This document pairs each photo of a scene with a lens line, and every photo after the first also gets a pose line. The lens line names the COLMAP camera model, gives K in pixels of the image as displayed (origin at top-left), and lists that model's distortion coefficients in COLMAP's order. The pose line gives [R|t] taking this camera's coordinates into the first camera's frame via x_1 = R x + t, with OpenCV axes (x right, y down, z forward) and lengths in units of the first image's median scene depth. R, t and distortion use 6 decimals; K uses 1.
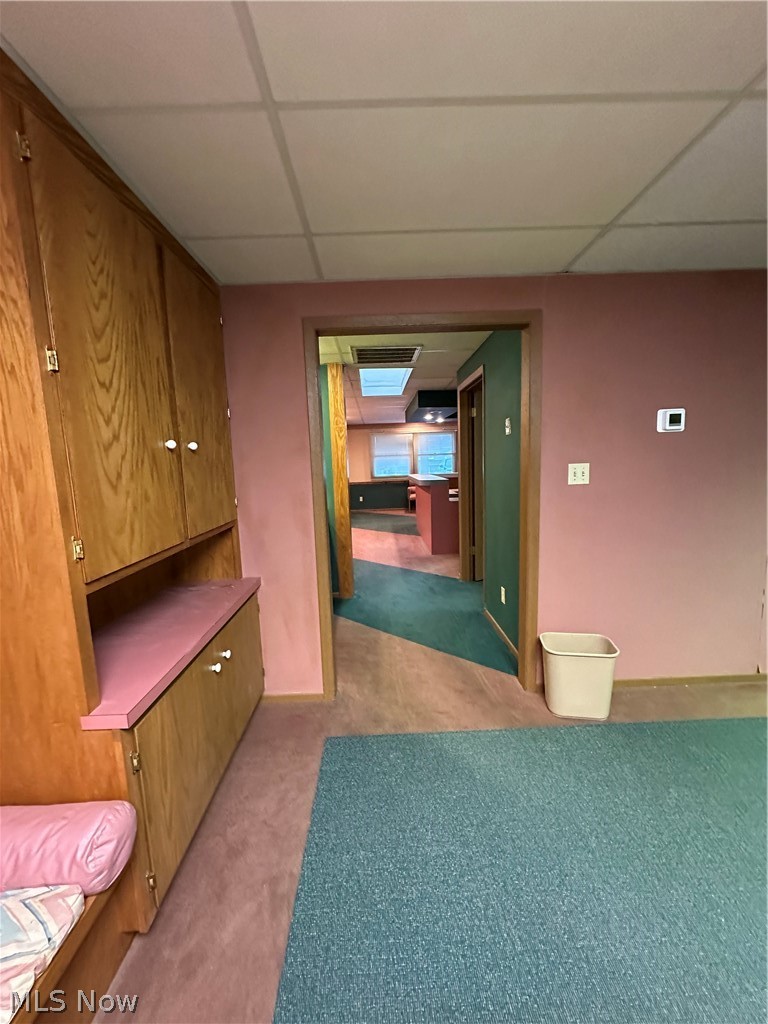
lens RADIAL K [[407.6, 0, 384.0], [0, 407.6, 512.0], [0, 0, 1]] dist [-0.006891, 0.000194]
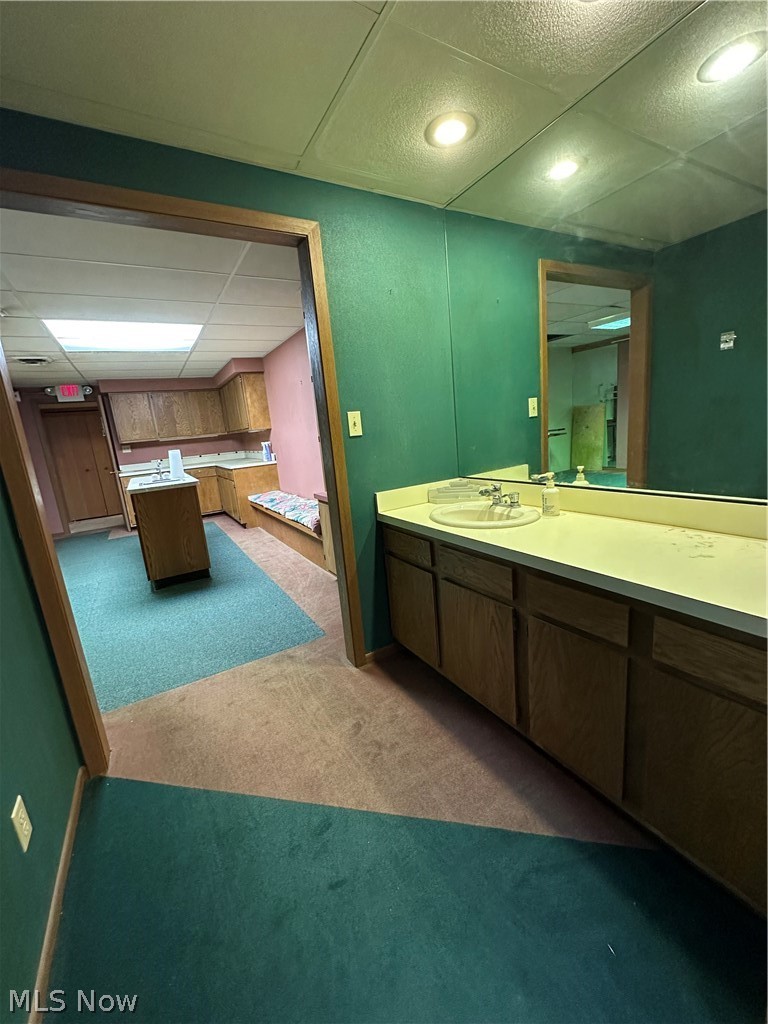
lens RADIAL K [[407.6, 0, 384.0], [0, 407.6, 512.0], [0, 0, 1]] dist [-0.006891, 0.000194]
pose [[-0.861822, 0.212690, -0.460463, 0.185675], [0.055291, 0.941818, 0.331545, -0.187034], [0.504189, 0.260274, -0.823439, 1.887061]]
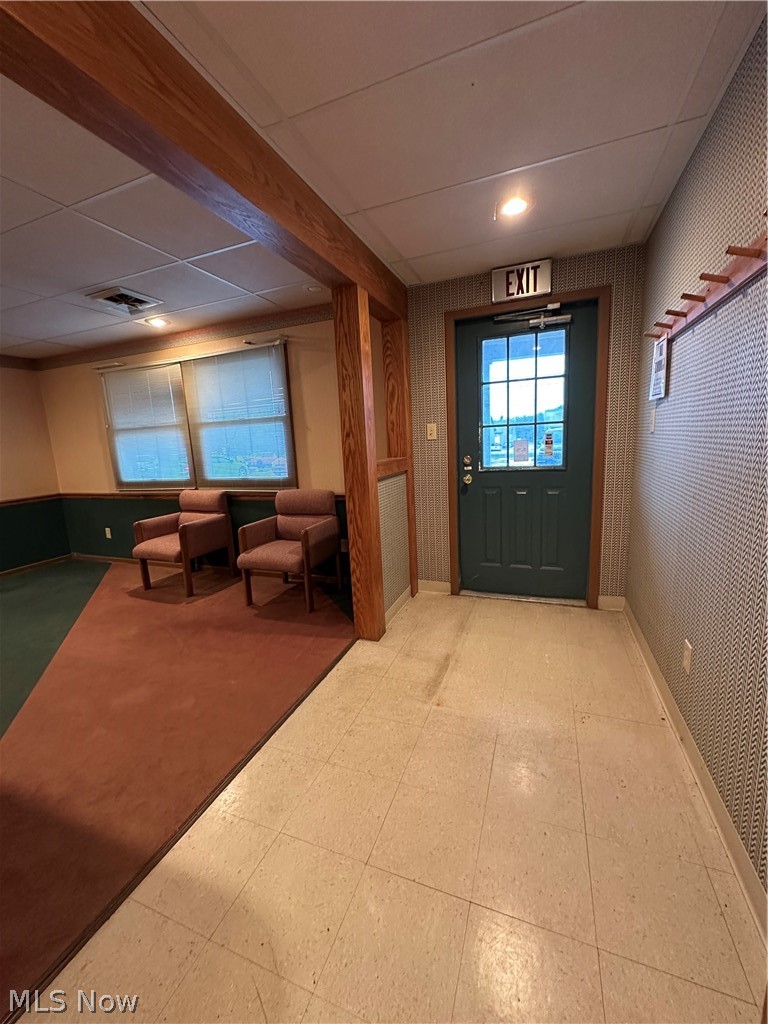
lens RADIAL K [[407.6, 0, 384.0], [0, 407.6, 512.0], [0, 0, 1]] dist [-0.006891, 0.000194]
pose [[0.924959, 0.052090, -0.376481, 1.851470], [-0.027766, 0.997178, 0.069754, -0.457801], [0.379052, -0.054066, 0.923795, 3.582883]]
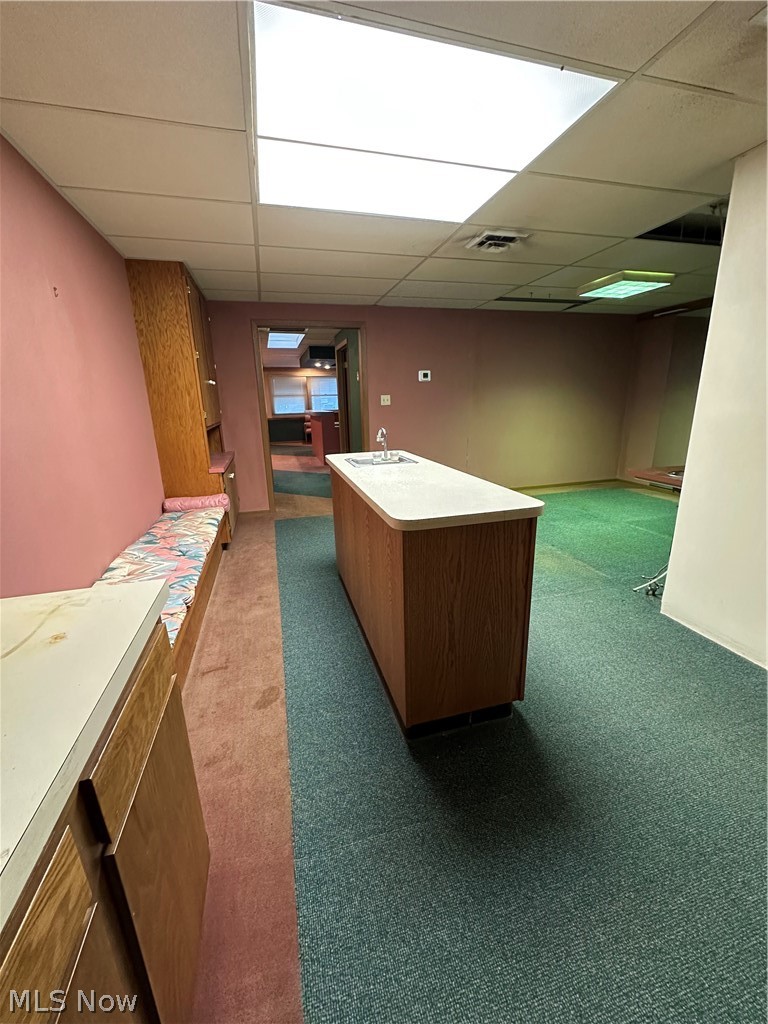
lens RADIAL K [[407.6, 0, 384.0], [0, 407.6, 512.0], [0, 0, 1]] dist [-0.006891, 0.000194]
pose [[0.968403, -0.055126, 0.243220, -0.098031], [0.022626, 0.990662, 0.134447, 0.212365], [-0.248361, -0.124696, 0.960608, -1.199398]]
